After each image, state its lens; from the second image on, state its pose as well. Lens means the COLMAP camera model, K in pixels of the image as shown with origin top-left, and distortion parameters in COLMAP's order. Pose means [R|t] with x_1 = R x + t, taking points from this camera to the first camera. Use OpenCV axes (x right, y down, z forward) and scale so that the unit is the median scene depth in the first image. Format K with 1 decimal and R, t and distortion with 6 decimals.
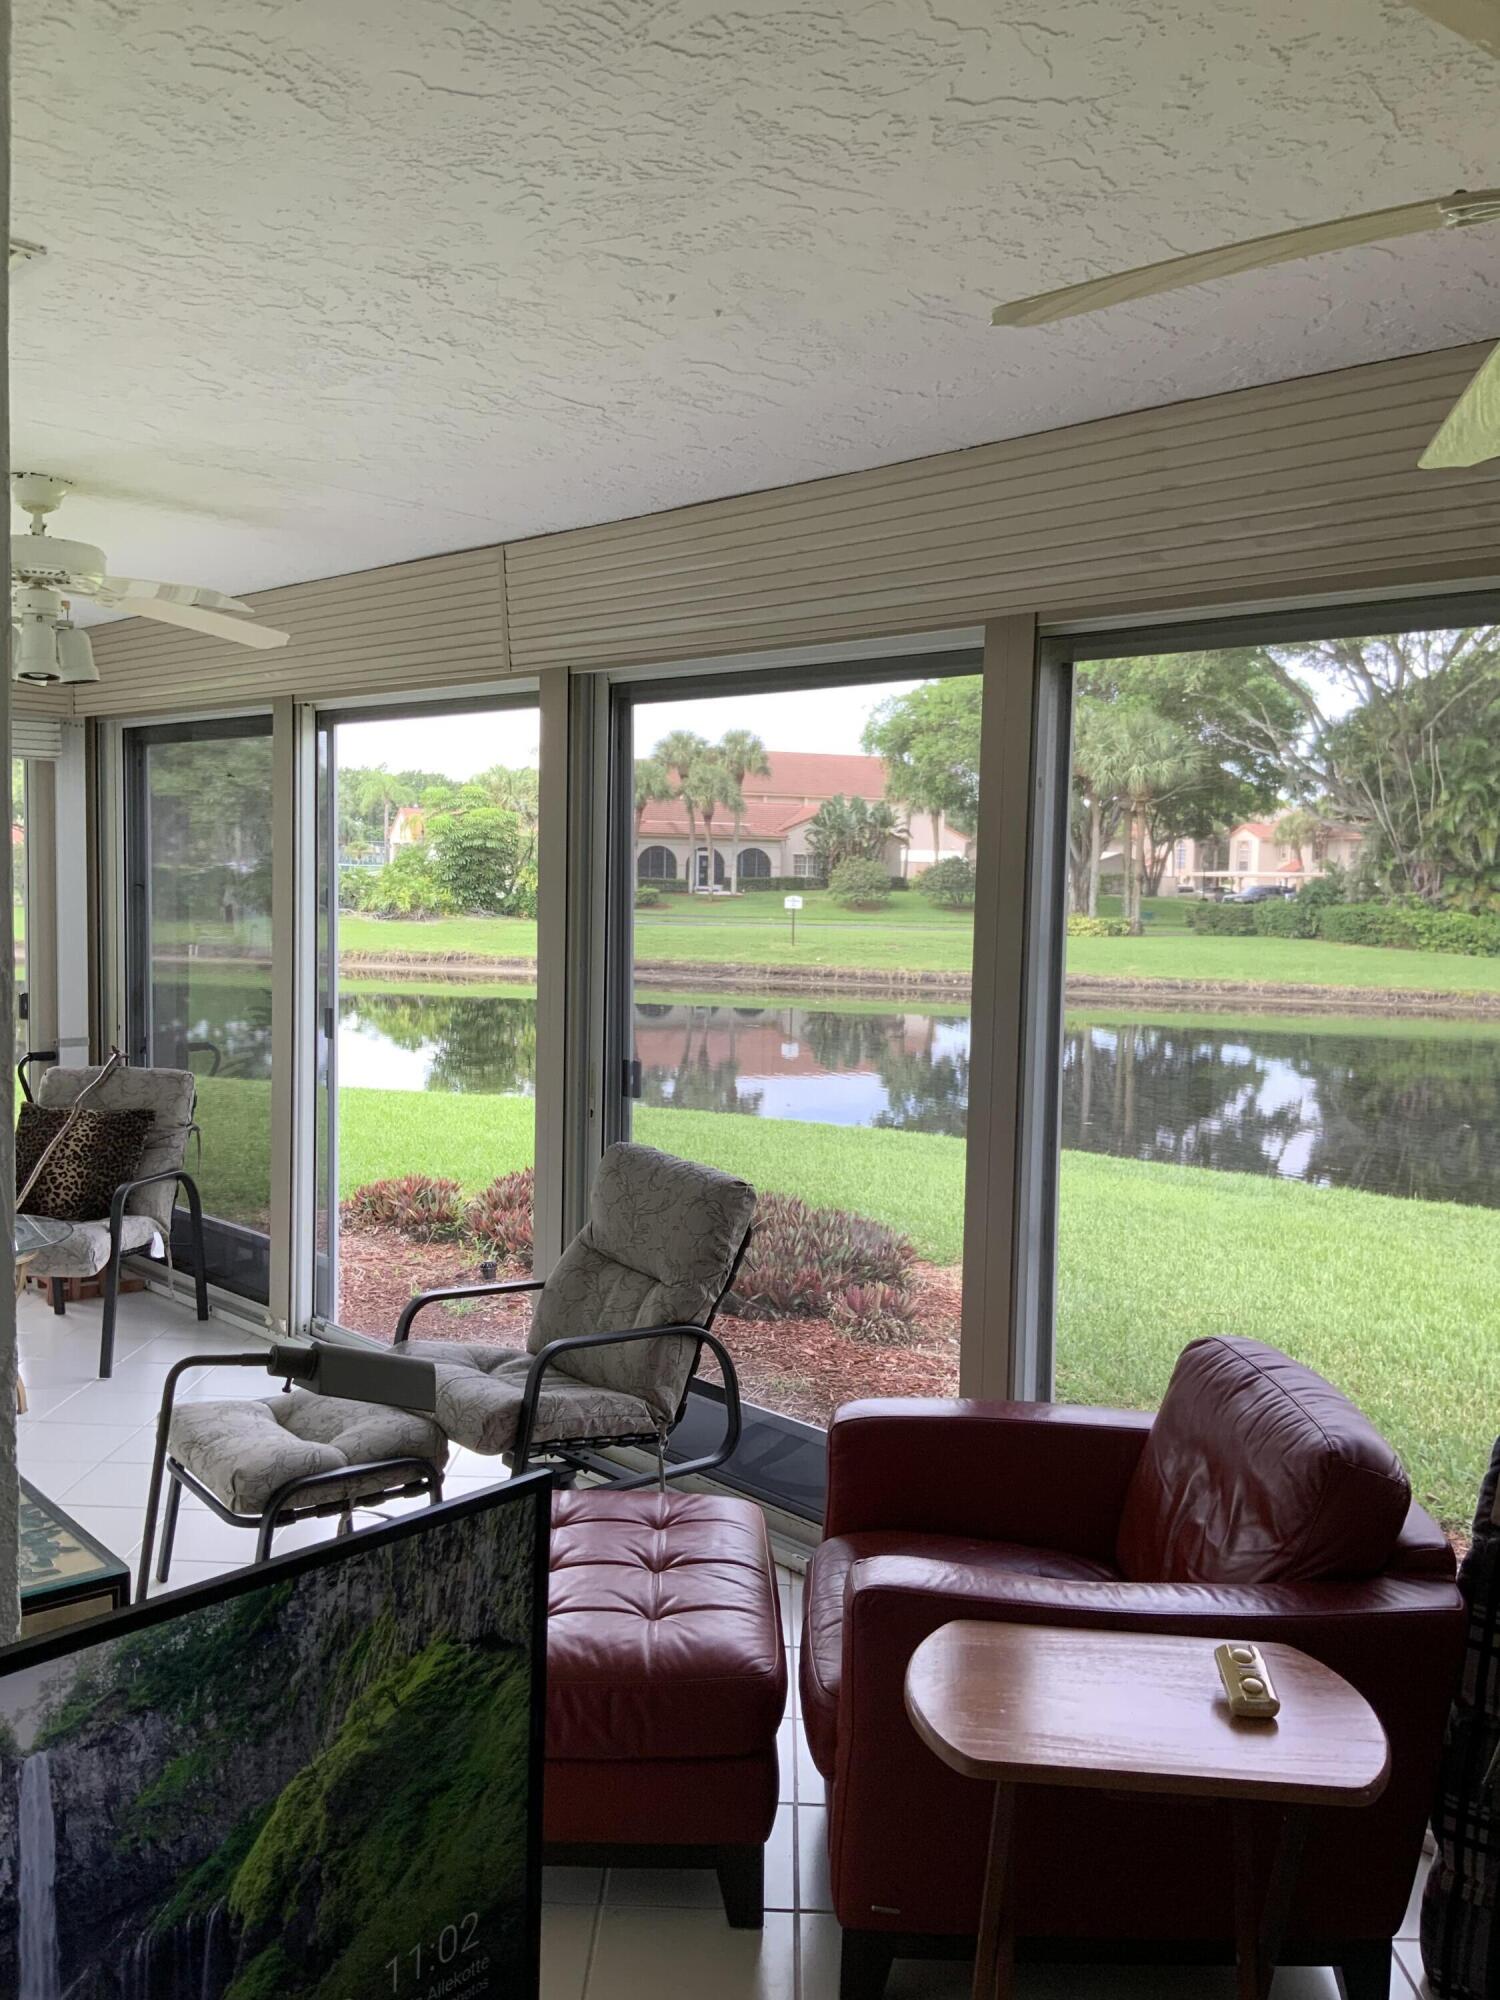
lens RADIAL K [[1691.2, 0, 740.7], [0, 1691.2, 1015.1], [0, 0, 1]] dist [0.055489, -0.069213]
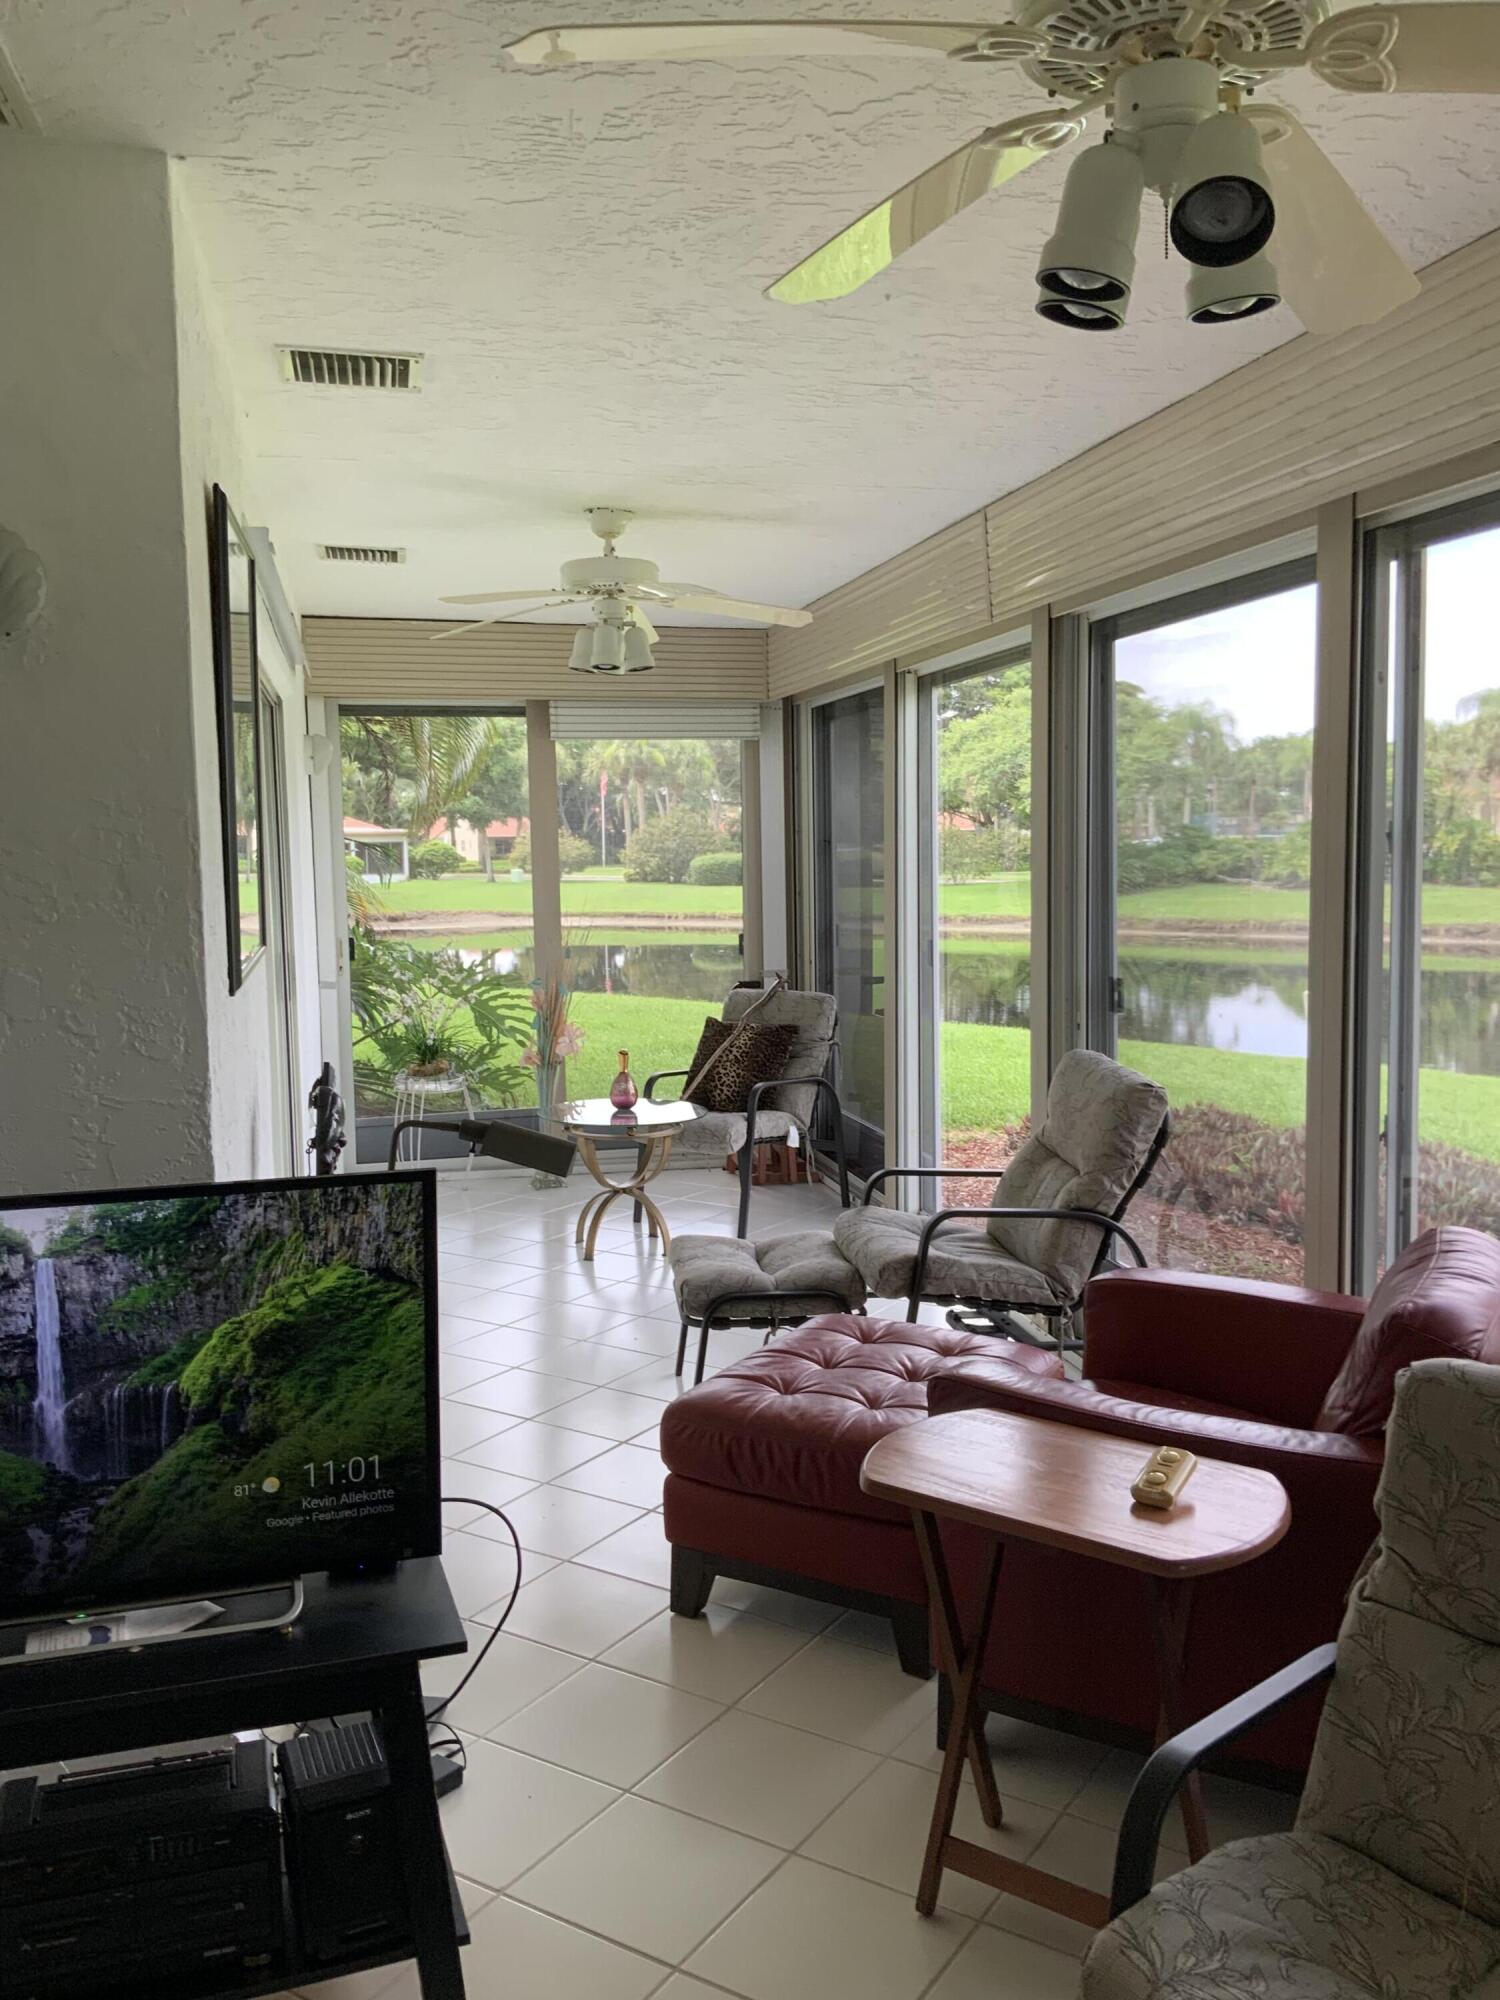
lens RADIAL K [[1691.2, 0, 750.6], [0, 1691.2, 1001.3], [0, 0, 1]] dist [0.055489, -0.069213]
pose [[0.852653, 0.011567, -0.522349, 0.926551], [-0.009541, 0.999933, 0.006567, 0.121015], [0.522390, -0.000616, 0.852707, -0.100328]]
